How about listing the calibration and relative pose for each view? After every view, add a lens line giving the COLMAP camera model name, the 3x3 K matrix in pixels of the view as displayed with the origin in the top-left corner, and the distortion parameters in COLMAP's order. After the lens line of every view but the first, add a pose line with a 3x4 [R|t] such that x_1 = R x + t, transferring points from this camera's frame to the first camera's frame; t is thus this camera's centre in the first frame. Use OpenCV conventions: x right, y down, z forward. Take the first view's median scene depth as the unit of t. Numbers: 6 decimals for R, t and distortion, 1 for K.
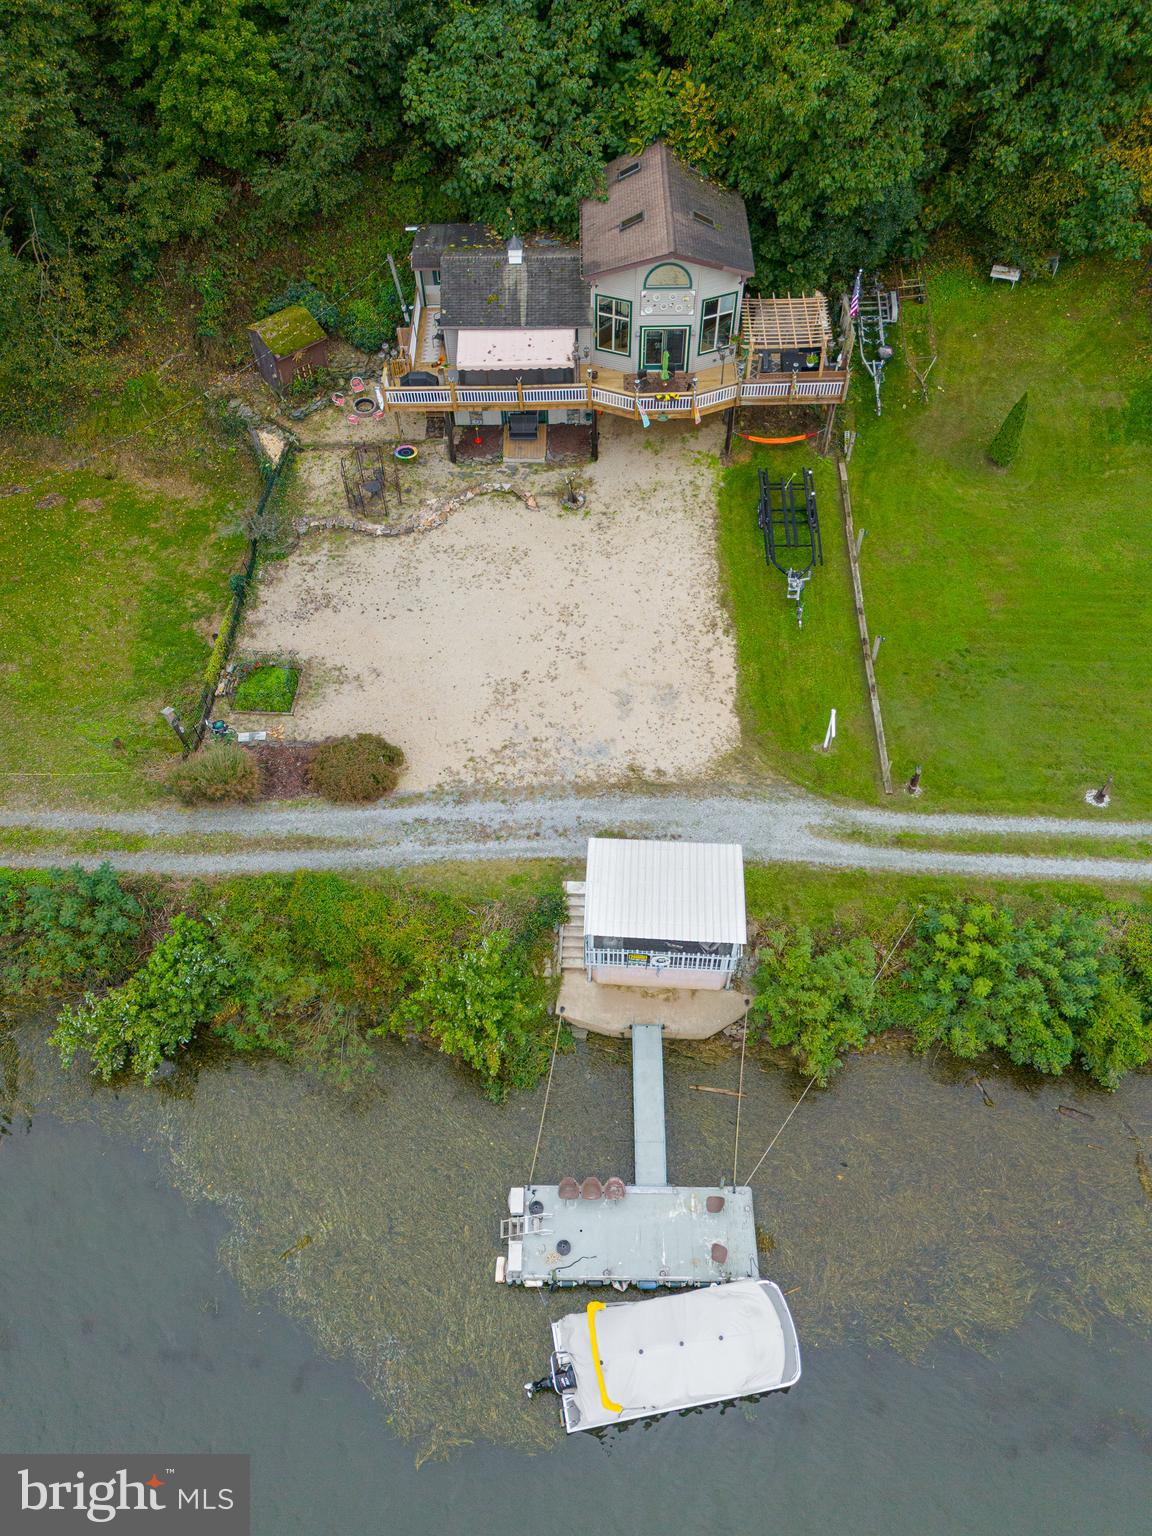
lens RADIAL K [[1133.4, 0, 576.0], [0, 1133.4, 768.0], [0, 0, 1]] dist [0.071472, -0.066691]
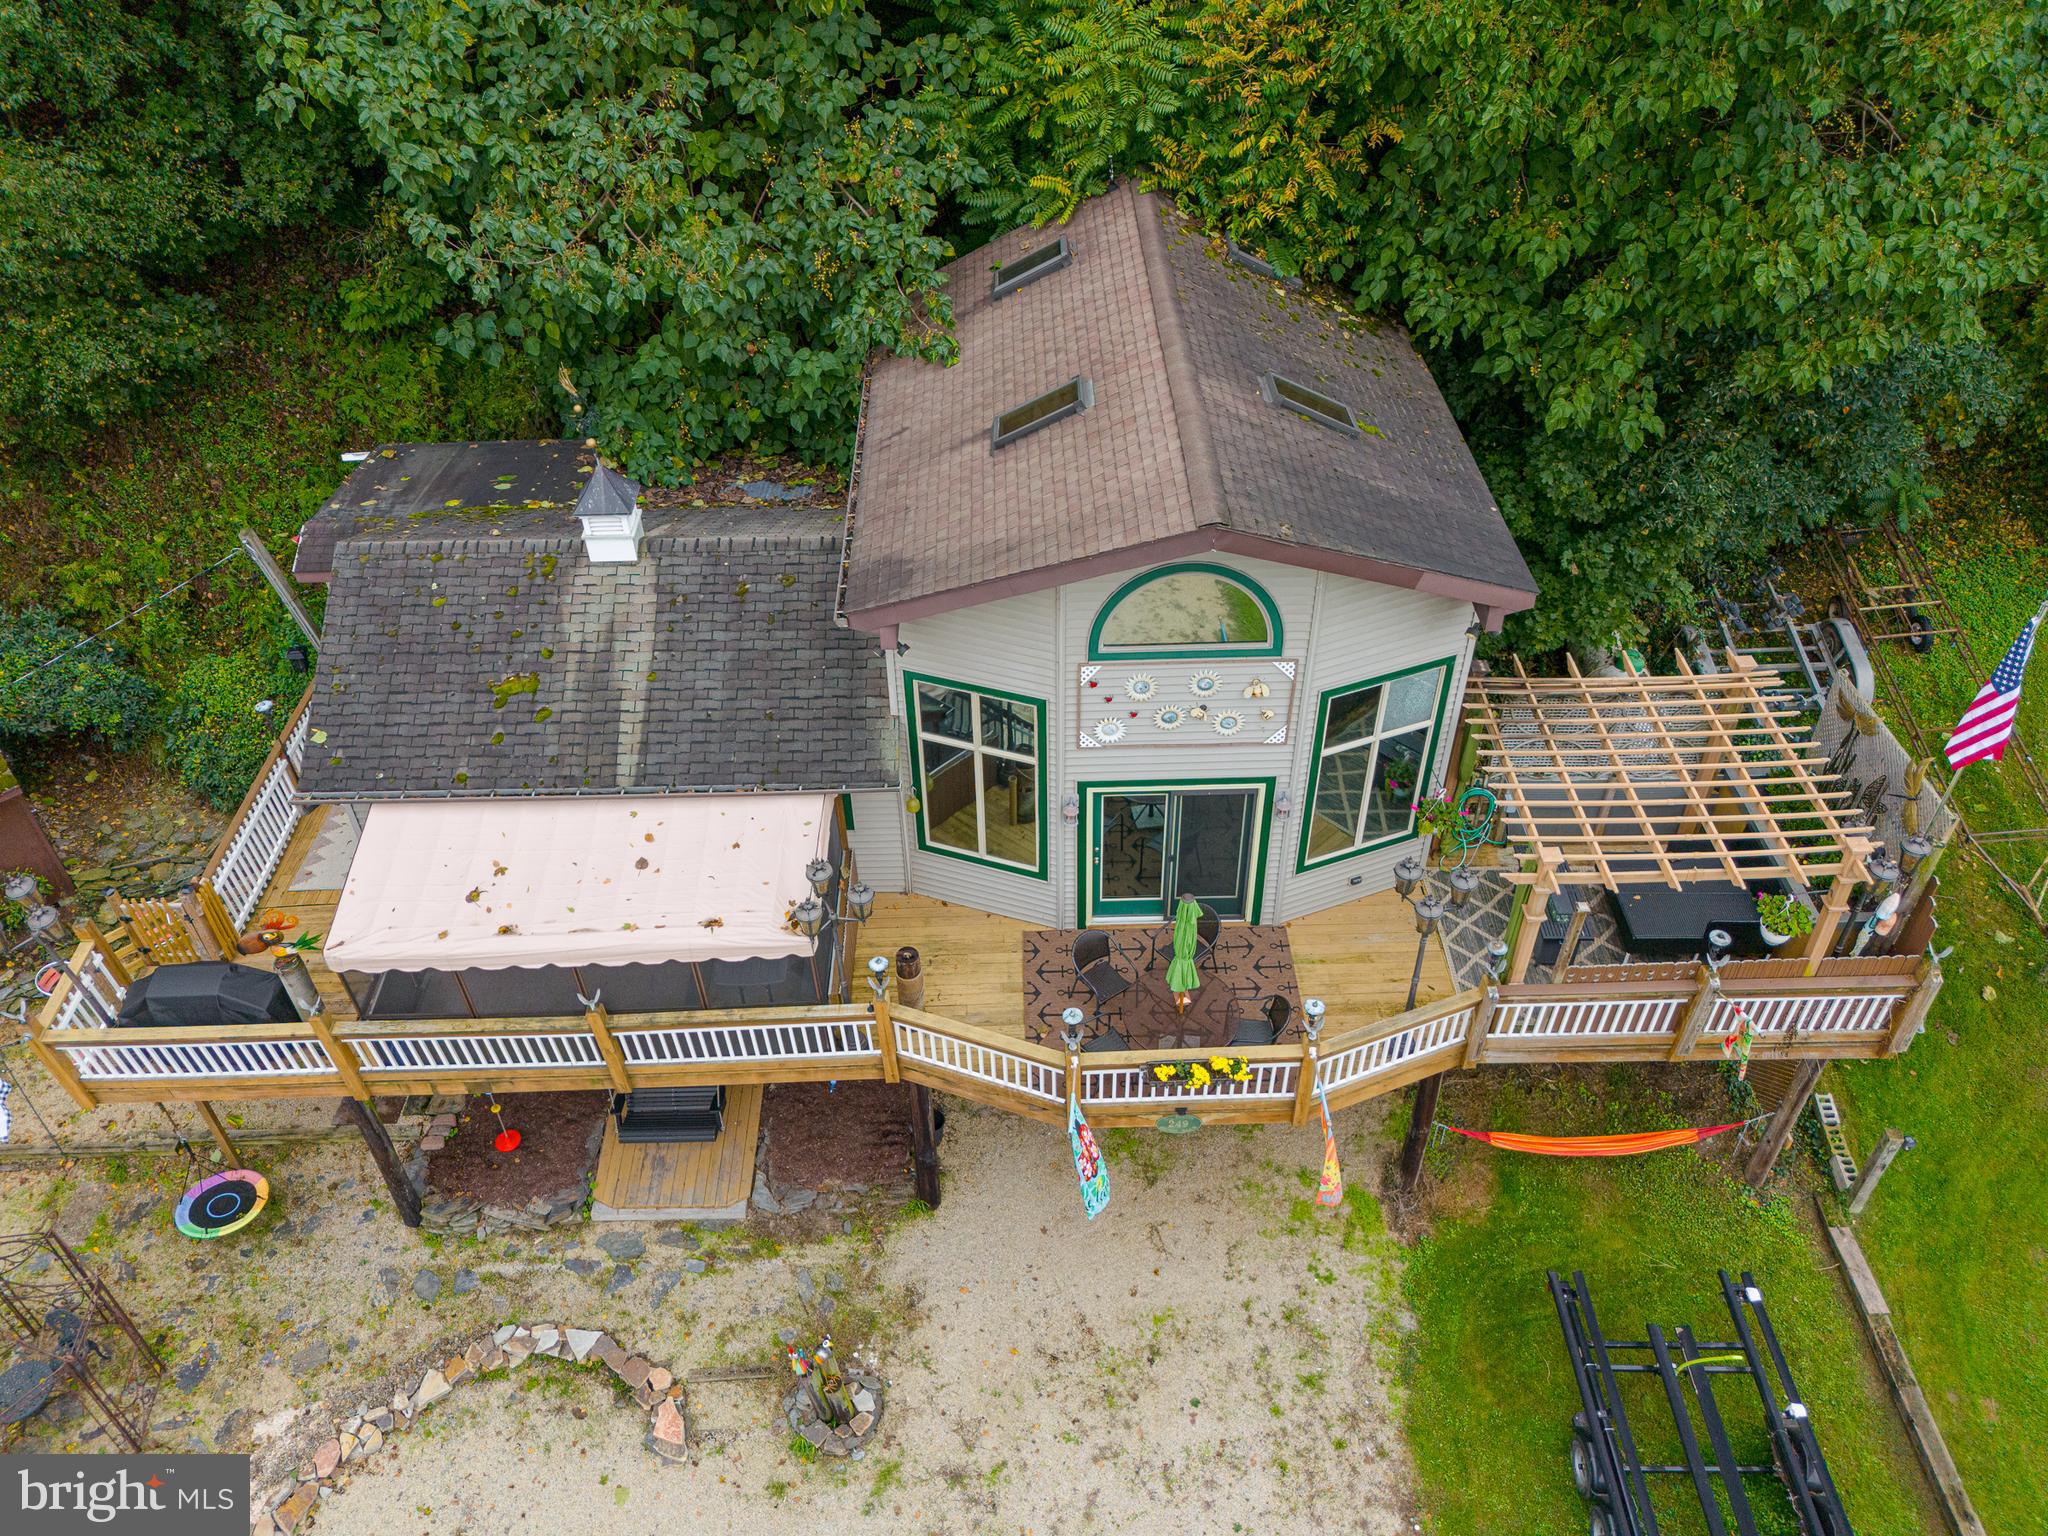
lens RADIAL K [[1511.2, 0, 1030.1], [0, 1511.2, 766.5], [0, 0, 1]] dist [0.071472, -0.066691]
pose [[0.999800, -0.011828, 0.016096, 0.039324], [0.015477, 0.968125, -0.249988, -0.303624], [-0.012626, 0.250187, 0.968115, 0.666341]]
